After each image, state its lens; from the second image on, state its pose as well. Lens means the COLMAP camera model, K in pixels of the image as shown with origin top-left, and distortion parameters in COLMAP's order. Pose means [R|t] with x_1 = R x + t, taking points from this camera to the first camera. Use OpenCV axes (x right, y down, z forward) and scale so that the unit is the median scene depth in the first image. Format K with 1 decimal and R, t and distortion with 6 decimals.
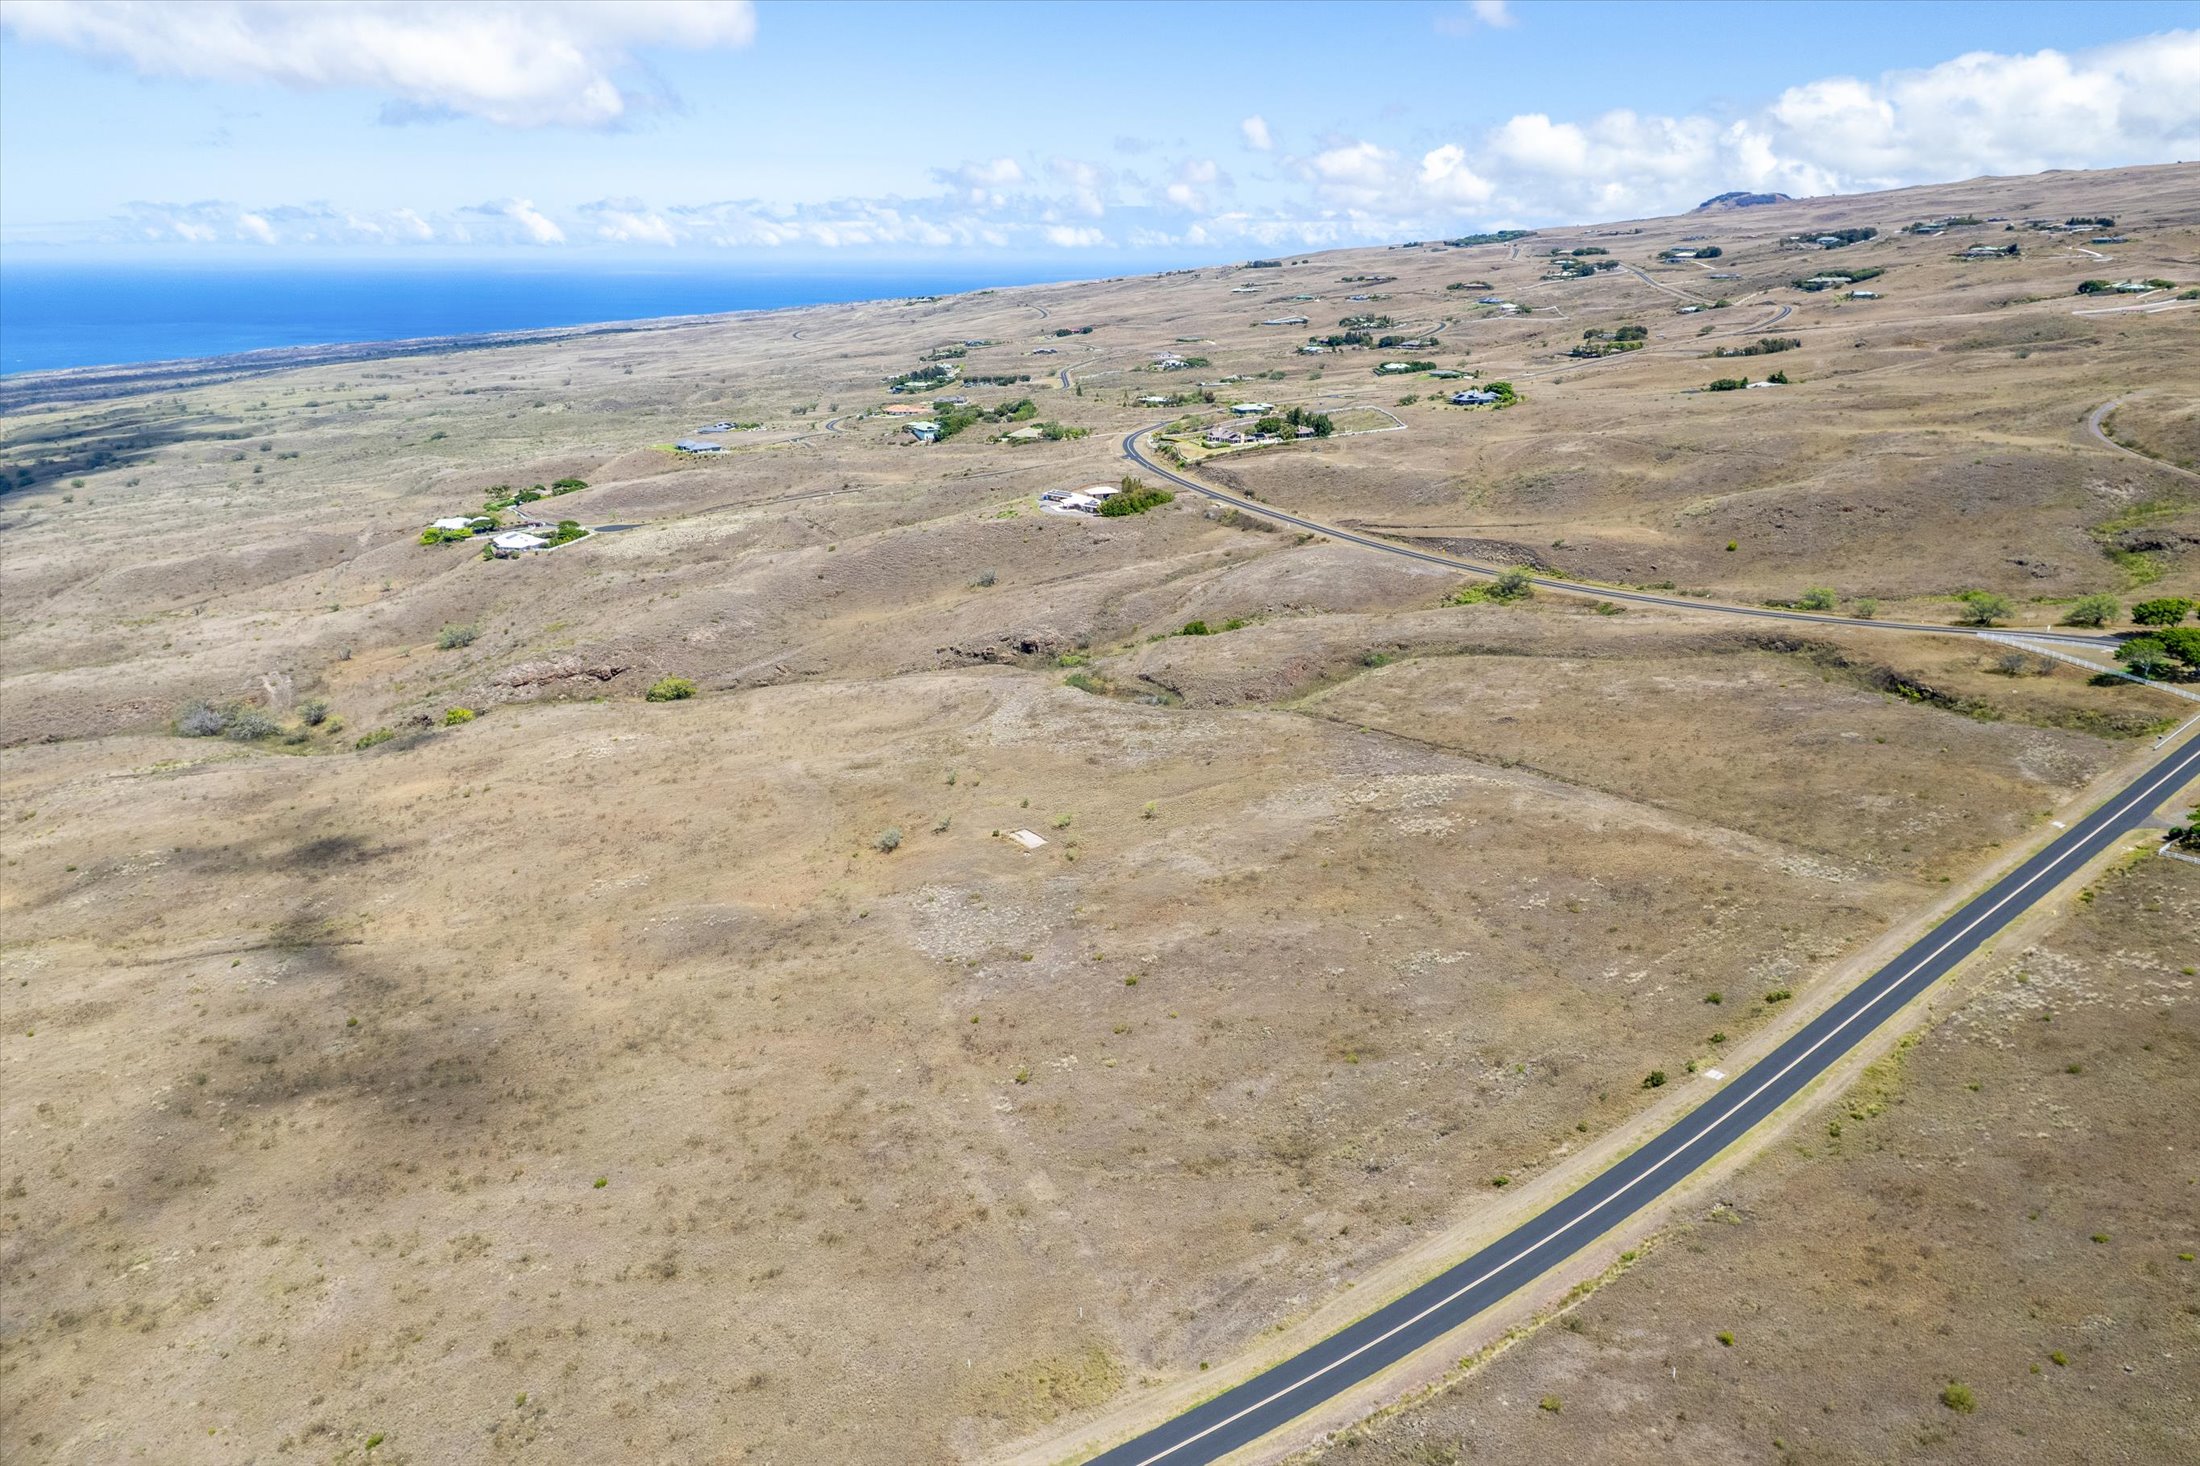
lens RADIAL K [[1330.9, 0, 1101.7], [0, 1330.9, 794.7], [0, 0, 1]] dist [0.084299, -0.059665]
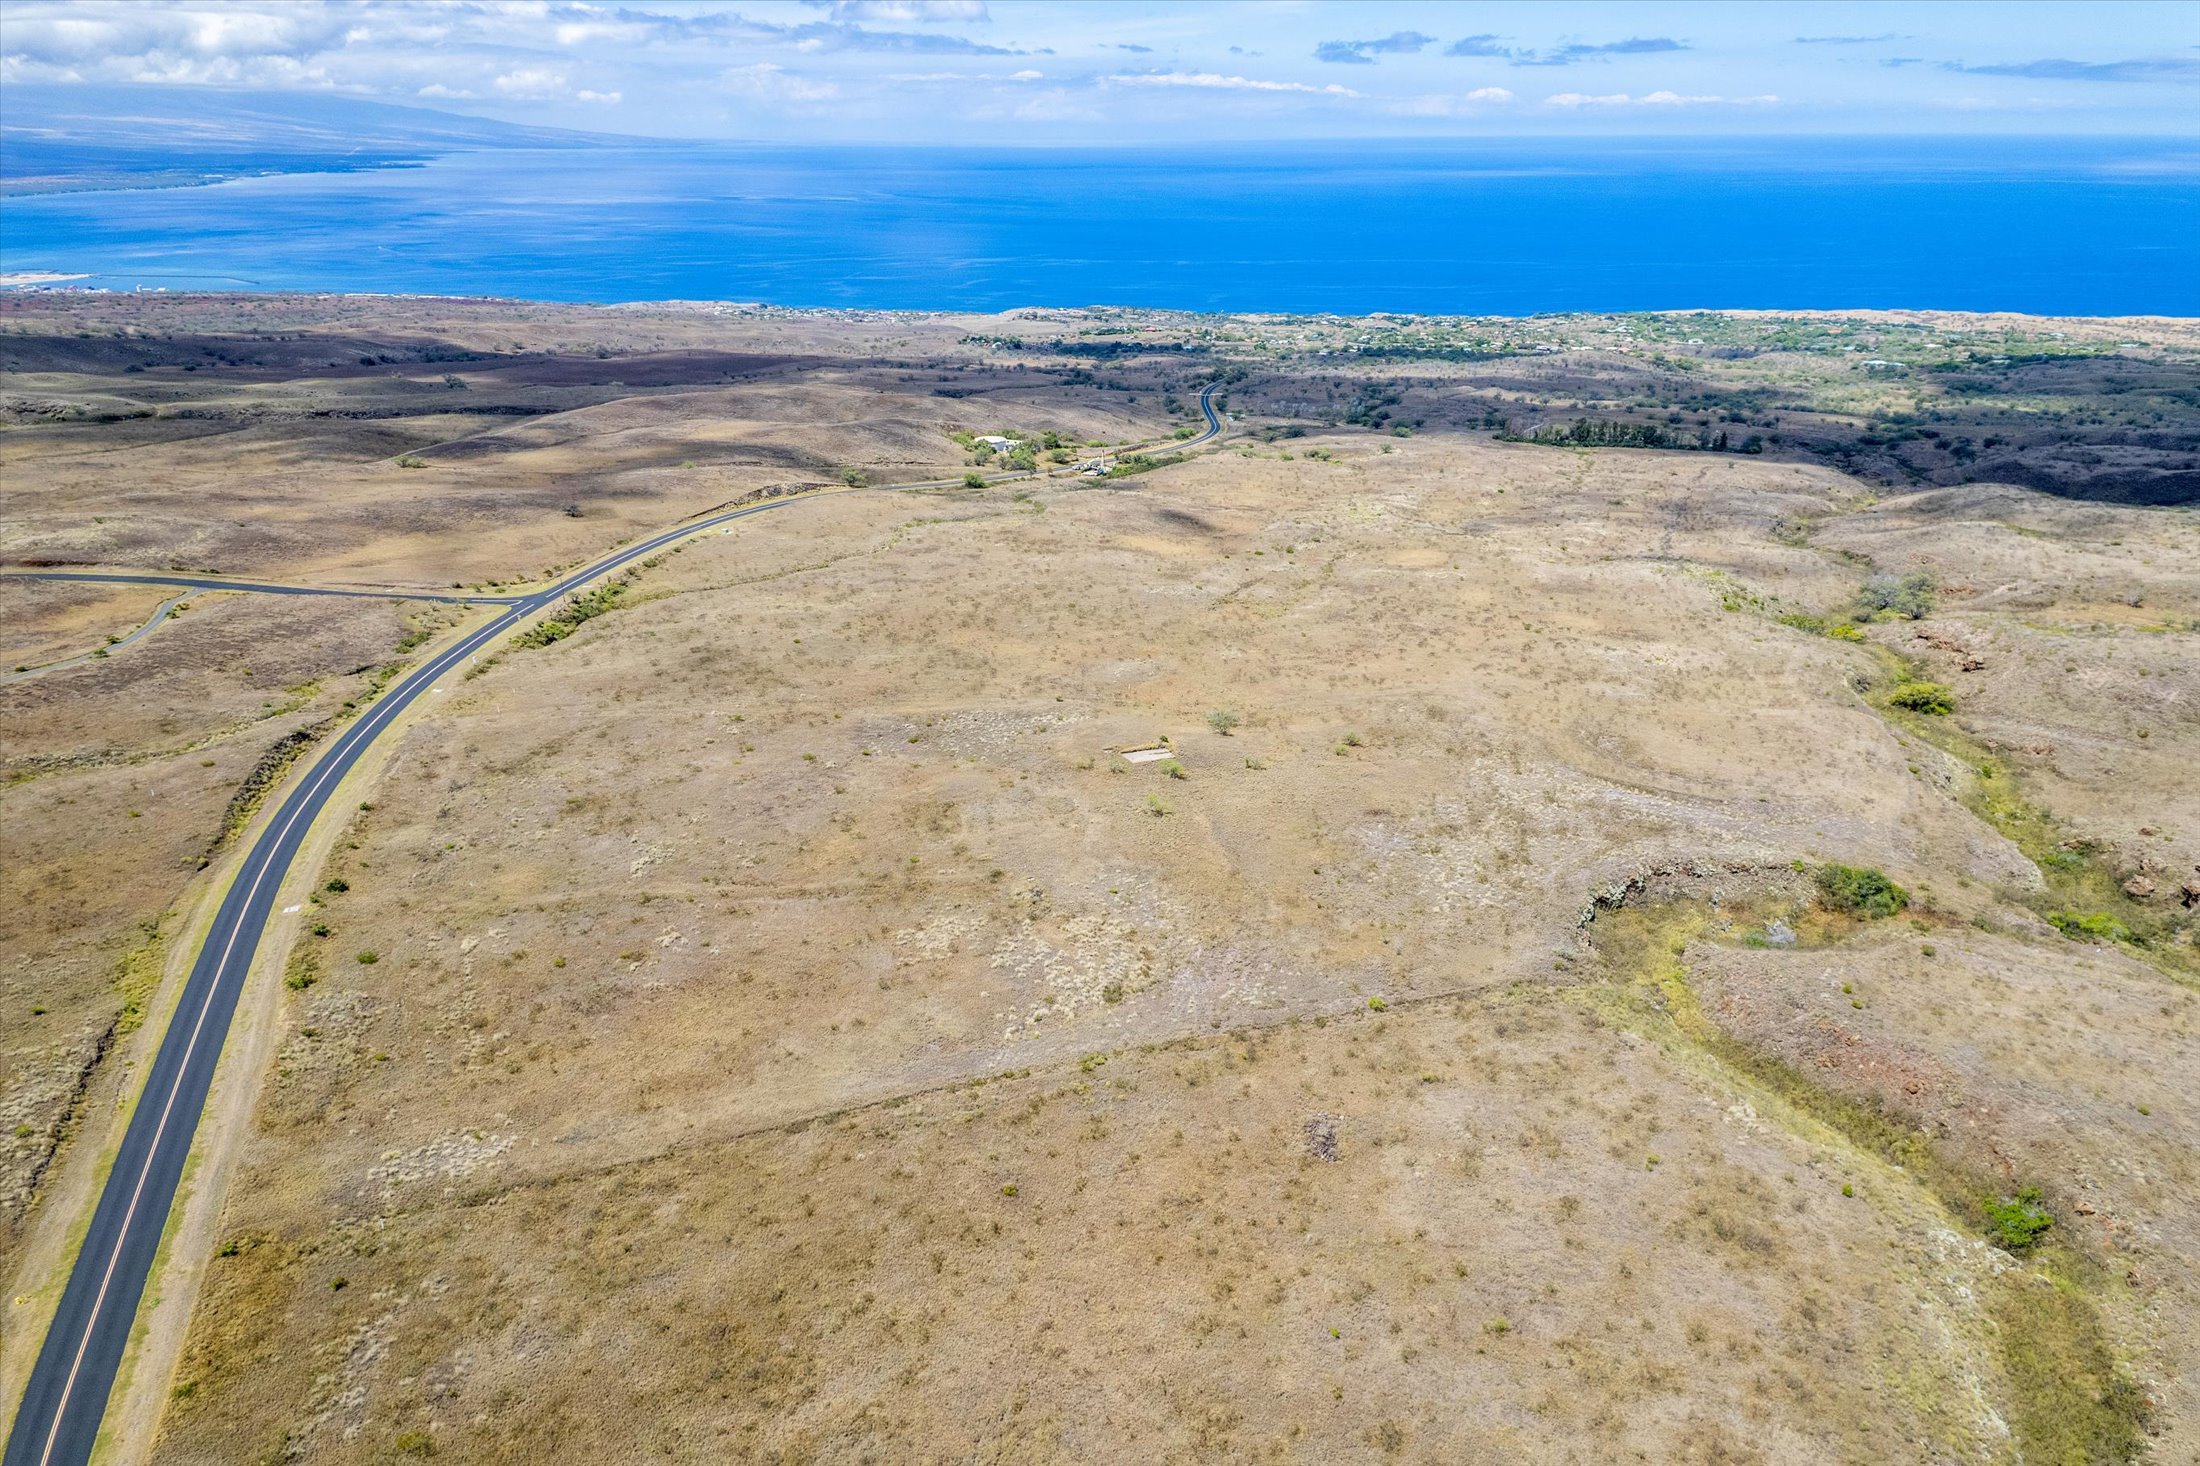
lens RADIAL K [[1330.9, 0, 1101.7], [0, 1330.9, 794.7], [0, 0, 1]] dist [0.084299, -0.059665]
pose [[-0.262779, 0.435929, -0.860763, 0.825606], [-0.365002, 0.780904, 0.506914, -0.433779], [0.893152, 0.447387, -0.046090, 1.130904]]
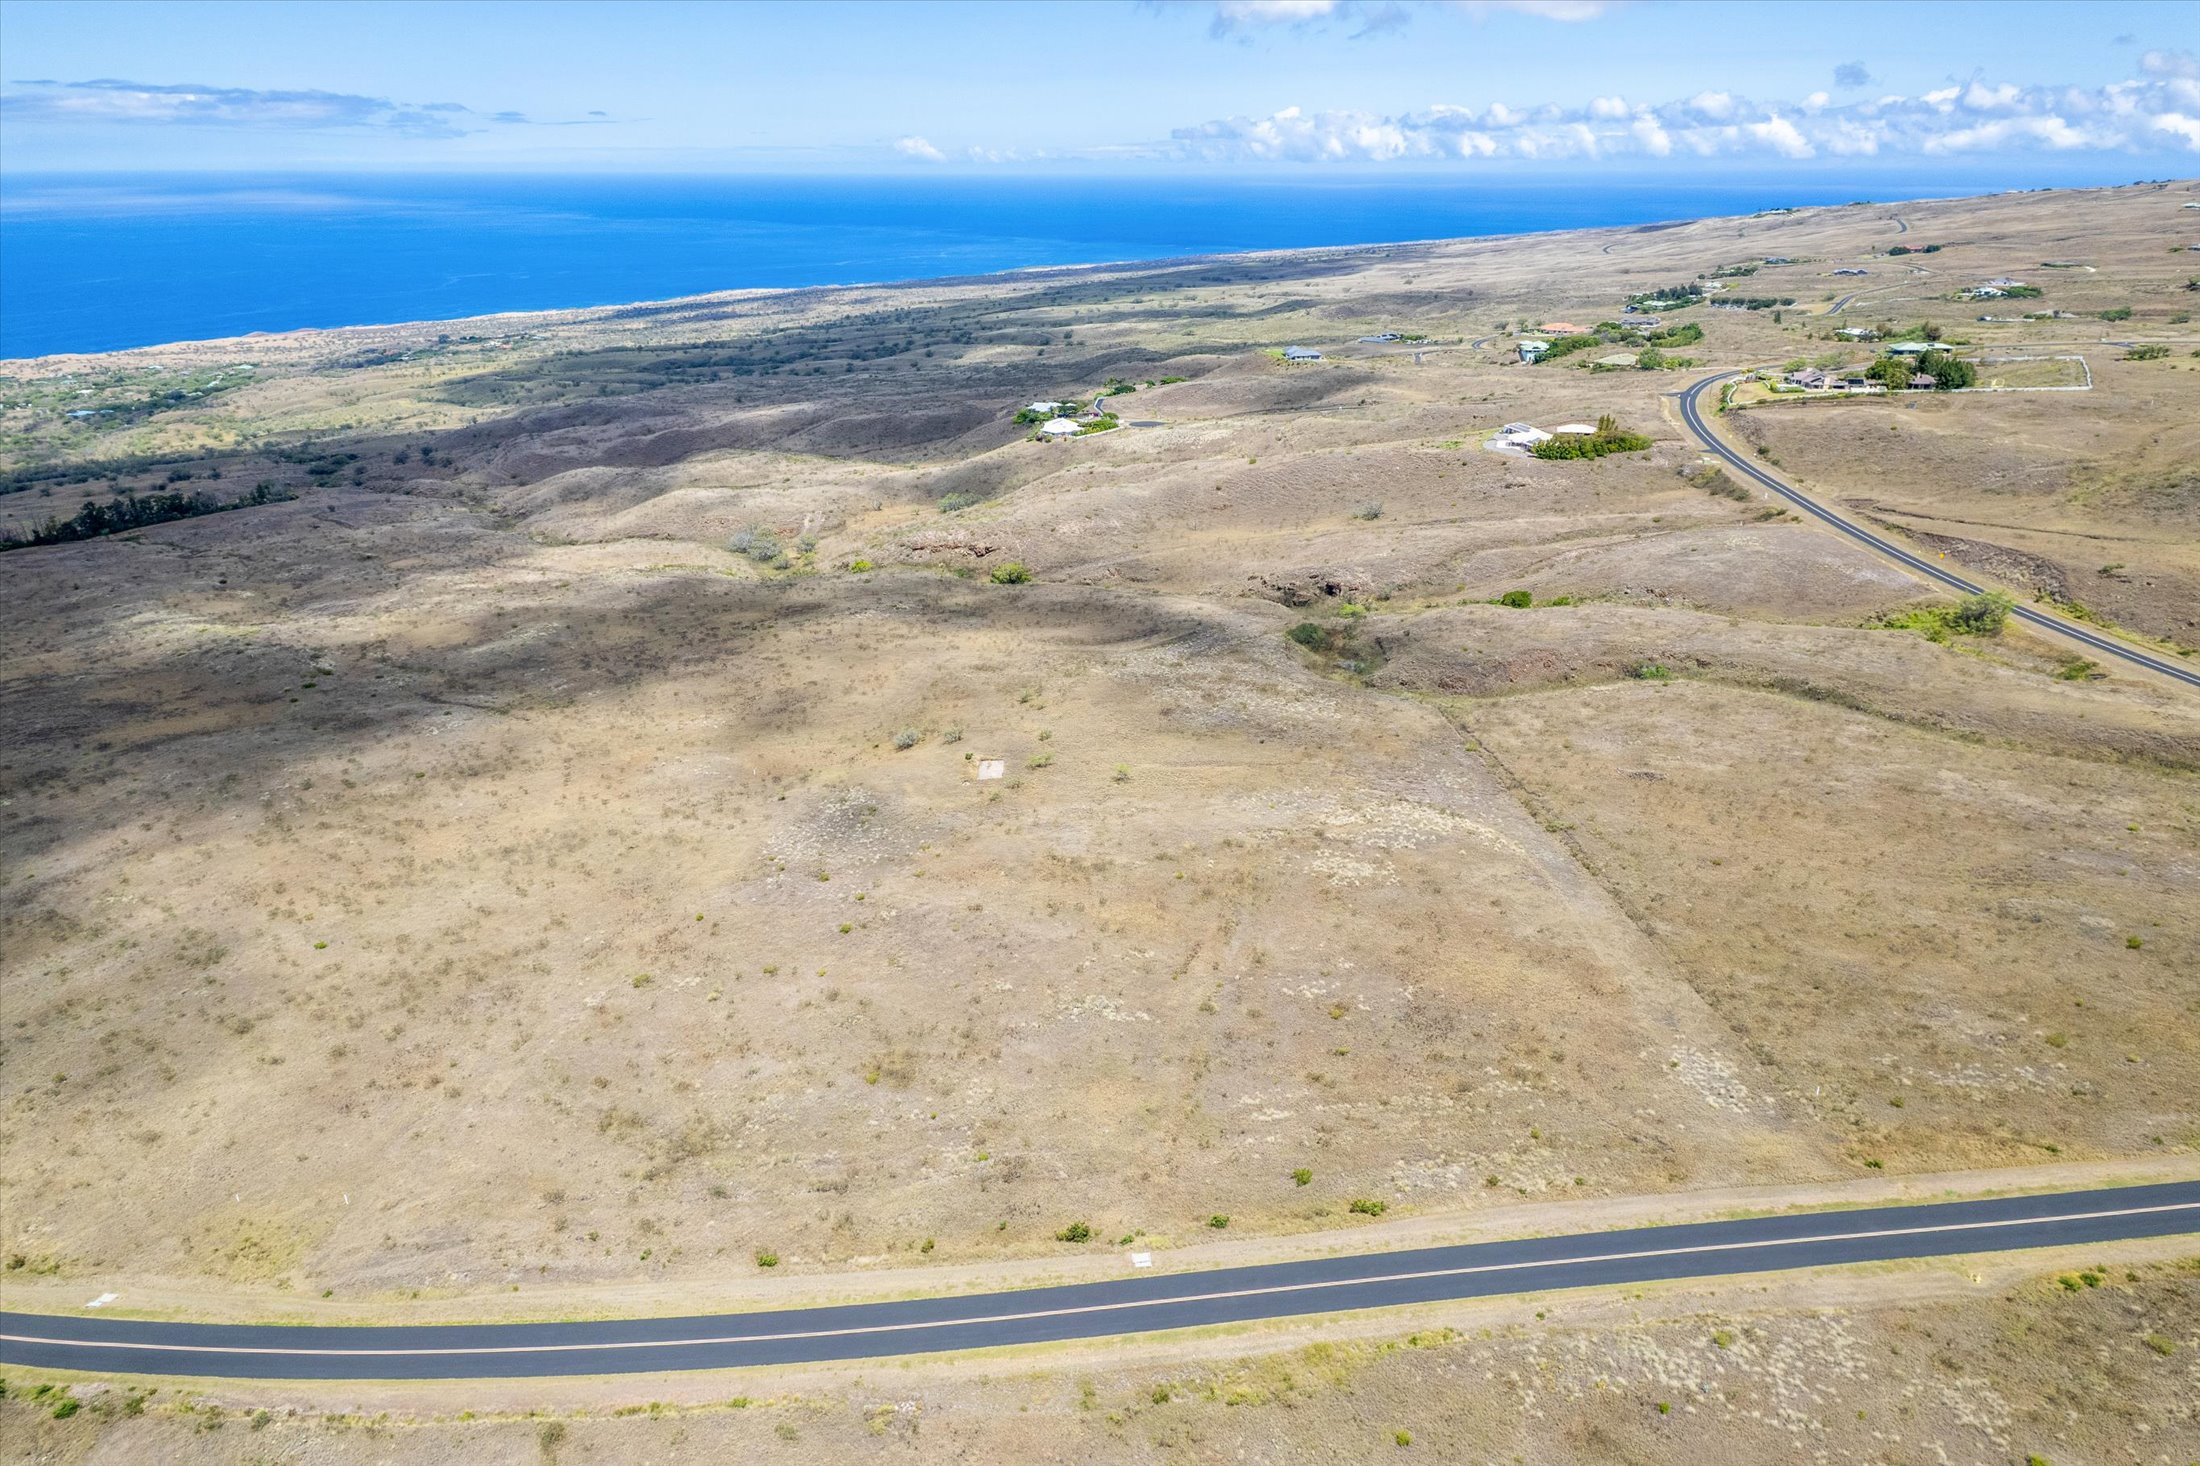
lens RADIAL K [[1330.9, 0, 1101.7], [0, 1330.9, 794.7], [0, 0, 1]] dist [0.084299, -0.059665]
pose [[0.826916, 0.245230, -0.506036, 0.540797], [-0.217434, 0.969343, 0.114443, -0.081807], [0.518587, 0.015395, 0.854886, 0.272284]]
